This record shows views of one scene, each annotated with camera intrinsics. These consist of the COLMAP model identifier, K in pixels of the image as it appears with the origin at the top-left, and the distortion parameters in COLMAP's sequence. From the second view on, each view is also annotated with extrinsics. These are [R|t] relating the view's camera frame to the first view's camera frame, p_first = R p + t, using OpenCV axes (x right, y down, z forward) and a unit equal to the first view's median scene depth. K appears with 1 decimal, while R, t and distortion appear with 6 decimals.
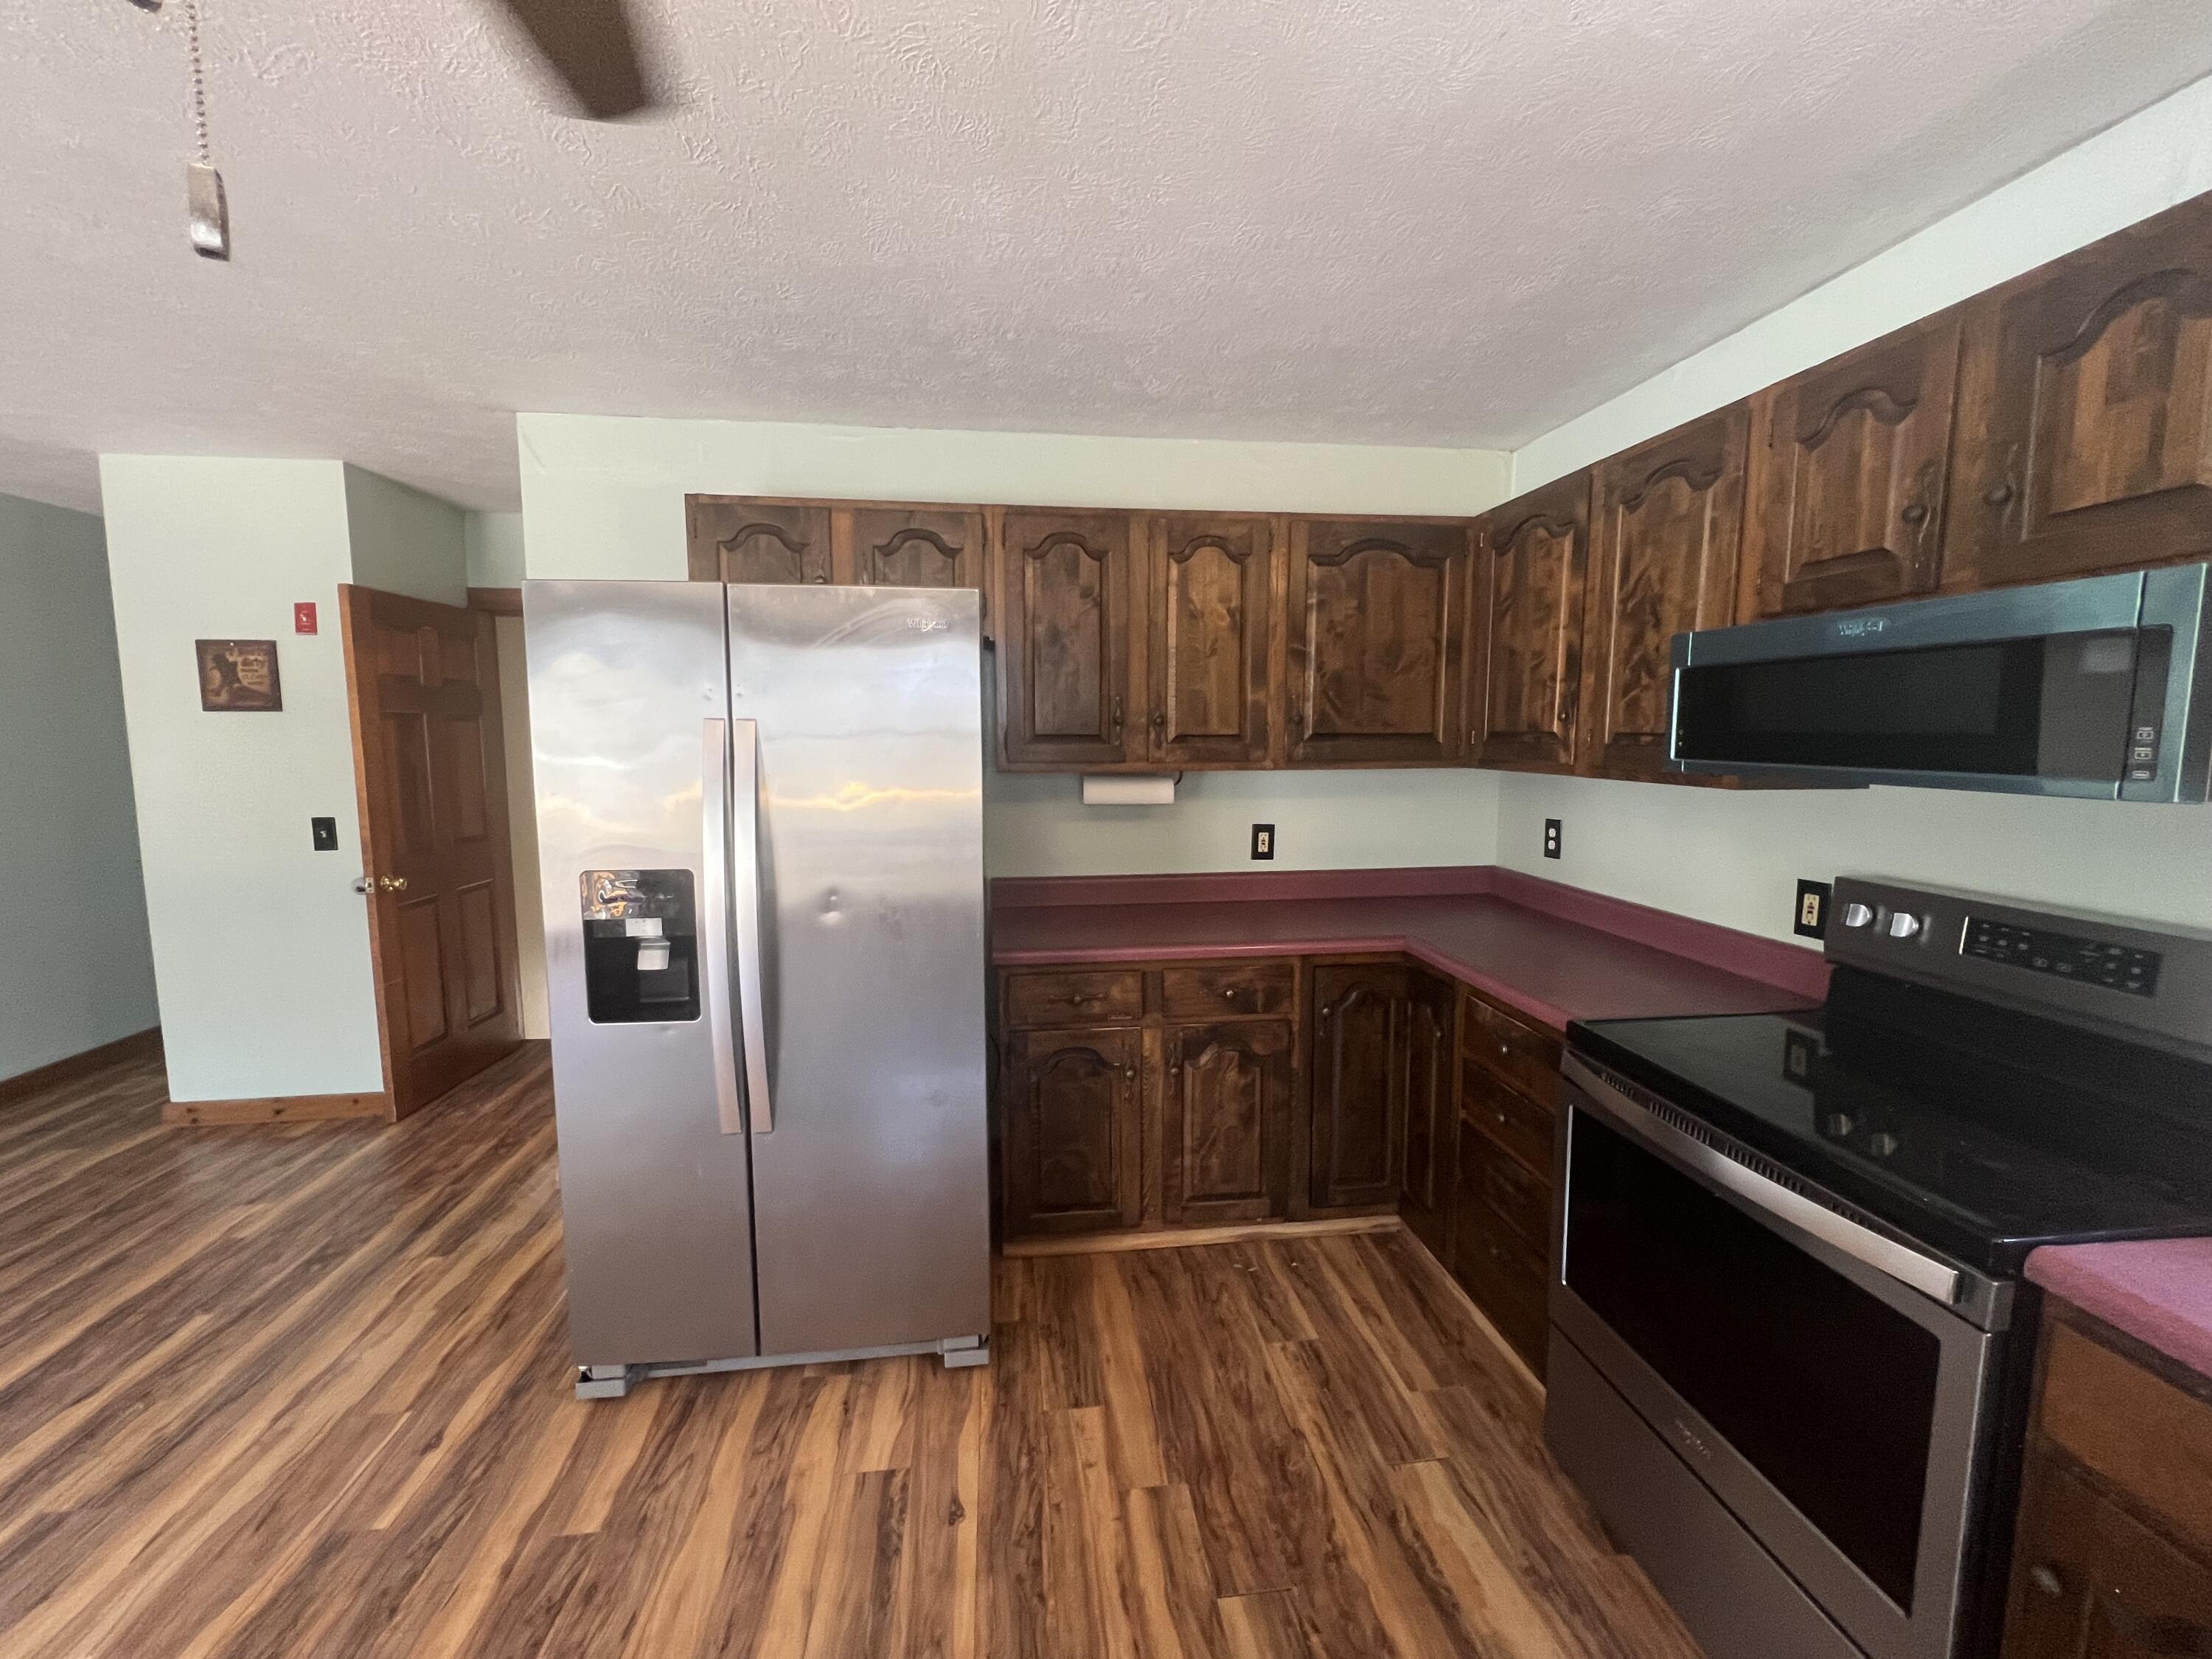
lens RADIAL K [[882.5, 0, 1102.9], [0, 882.5, 824.7], [0, 0, 1]] dist [-0.001745, -0.001092]
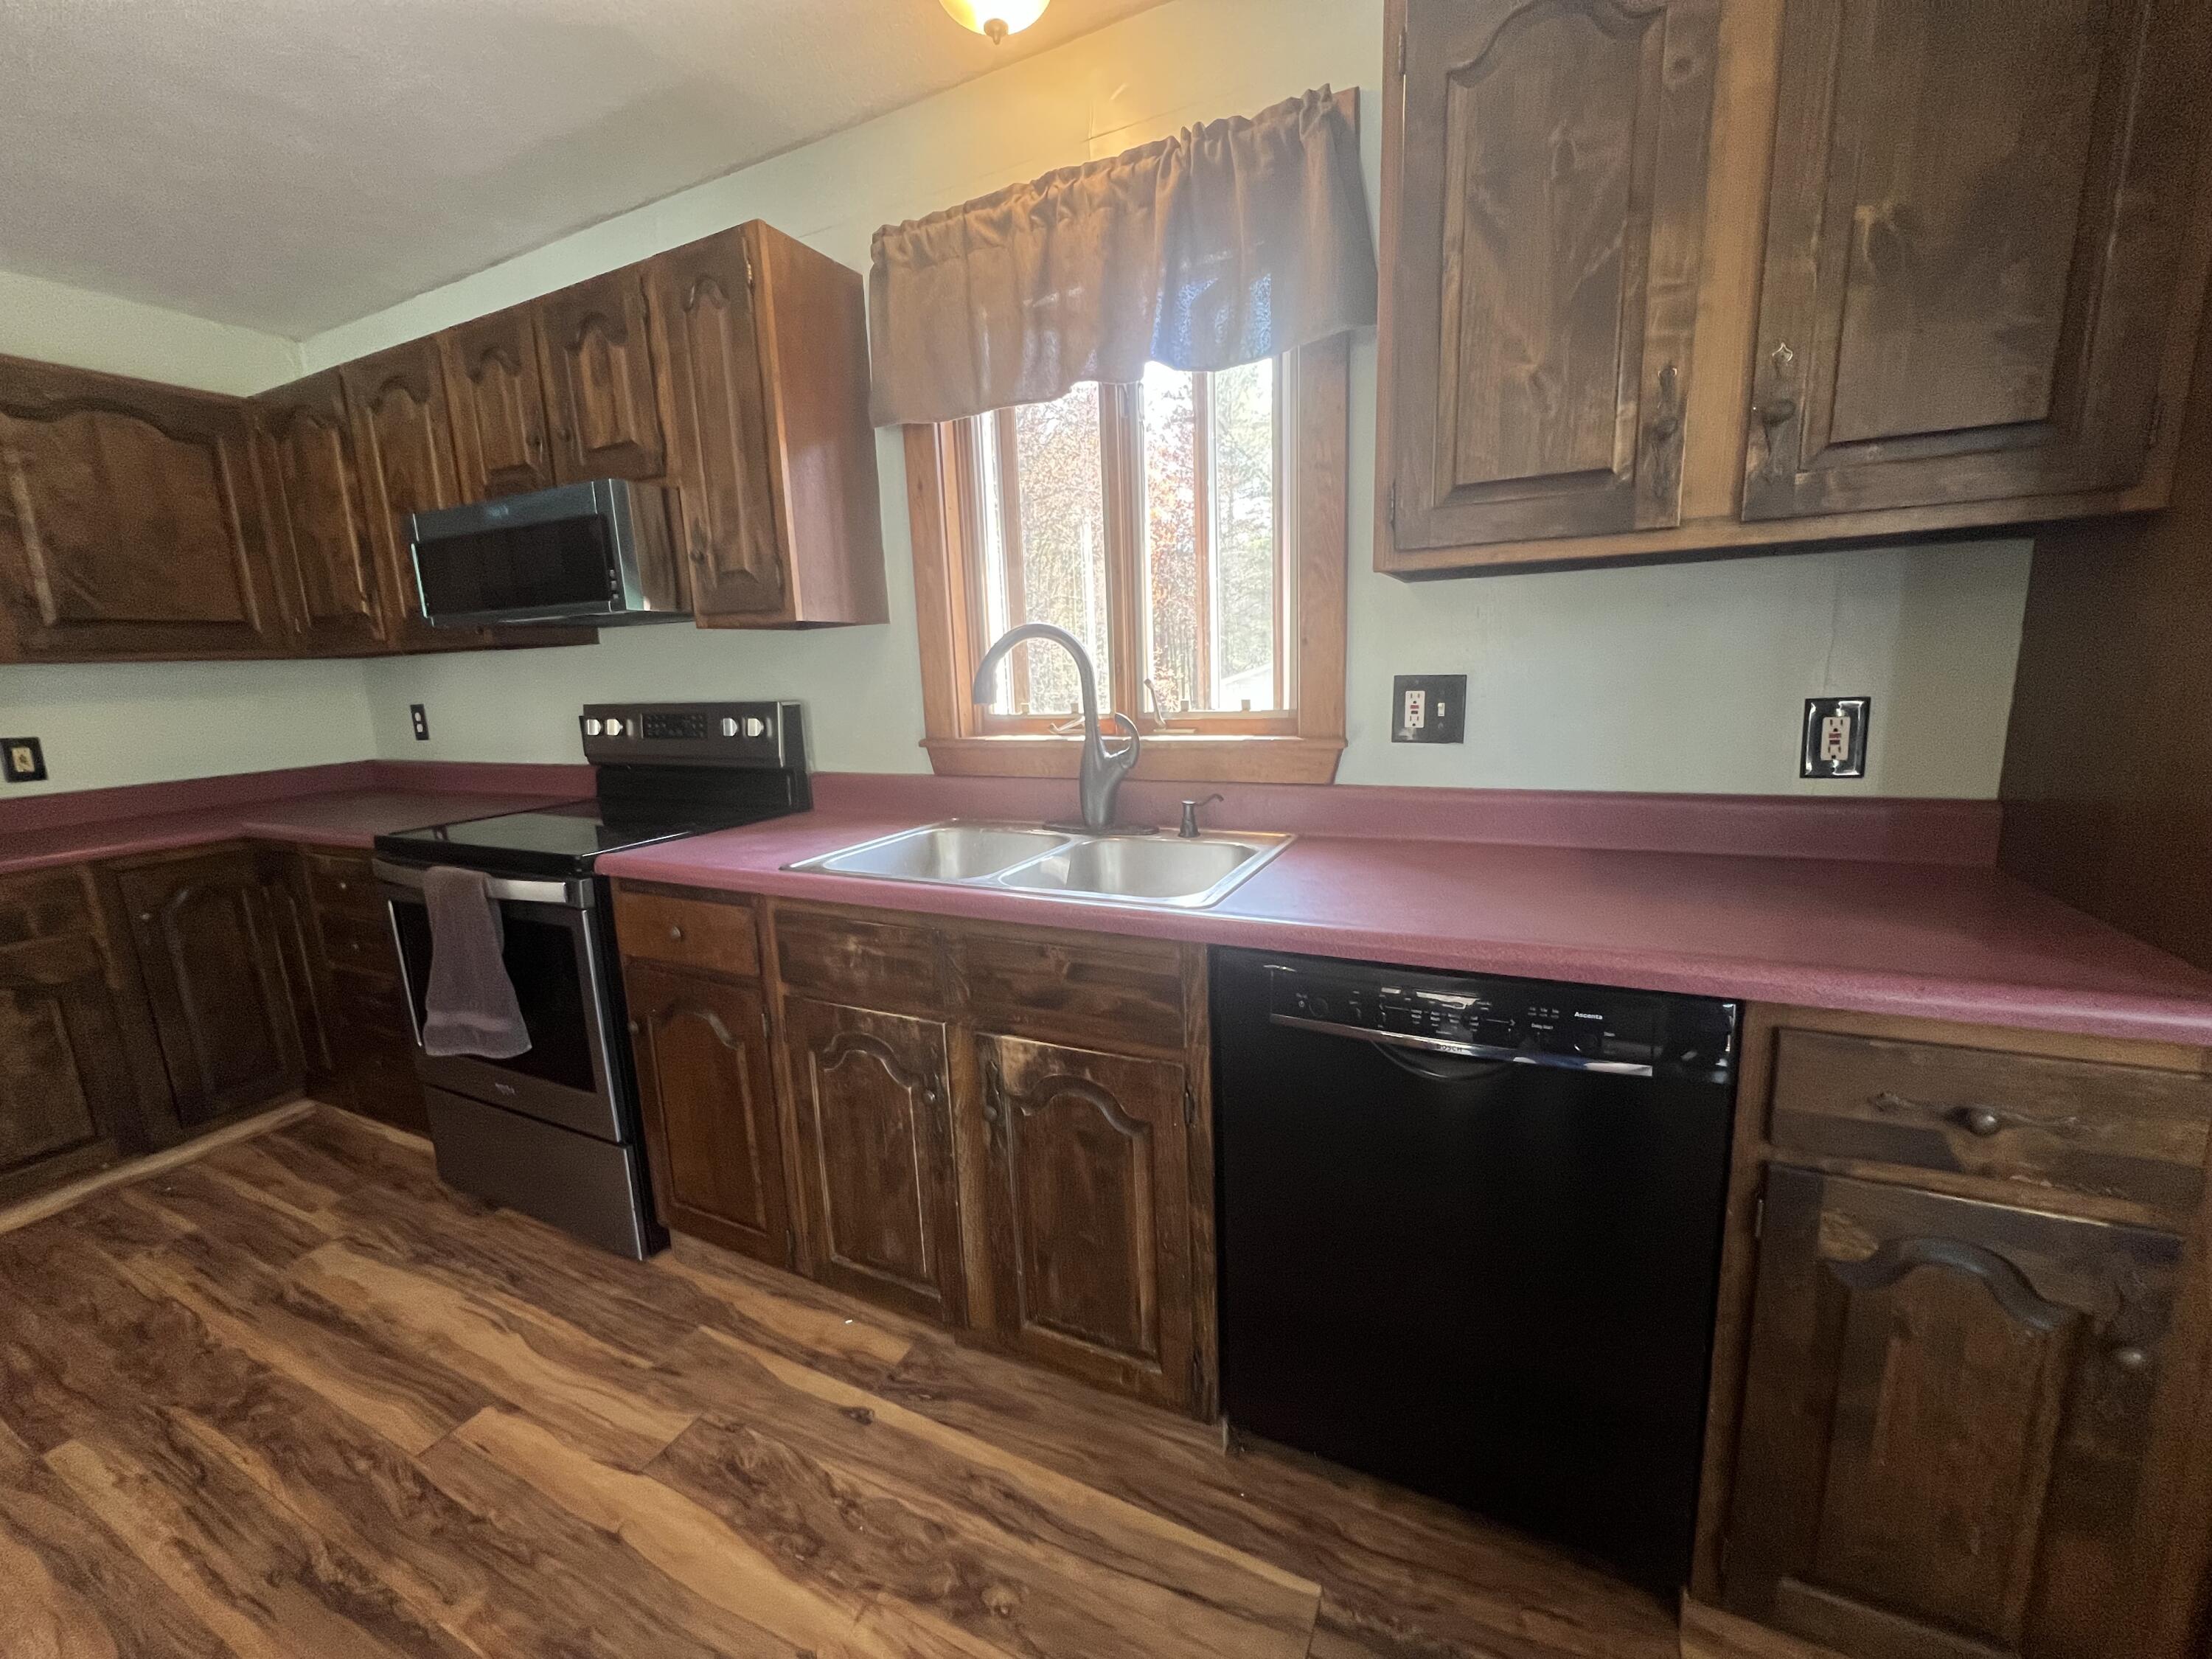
lens RADIAL K [[882.5, 0, 1108.0], [0, 882.5, 828.9], [0, 0, 1]] dist [-0.001745, -0.001092]
pose [[0.543154, -0.173402, 0.821532, 0.067457], [0.125488, 0.984218, 0.124774, 0.151365], [-0.830203, 0.035321, 0.556341, -0.405933]]
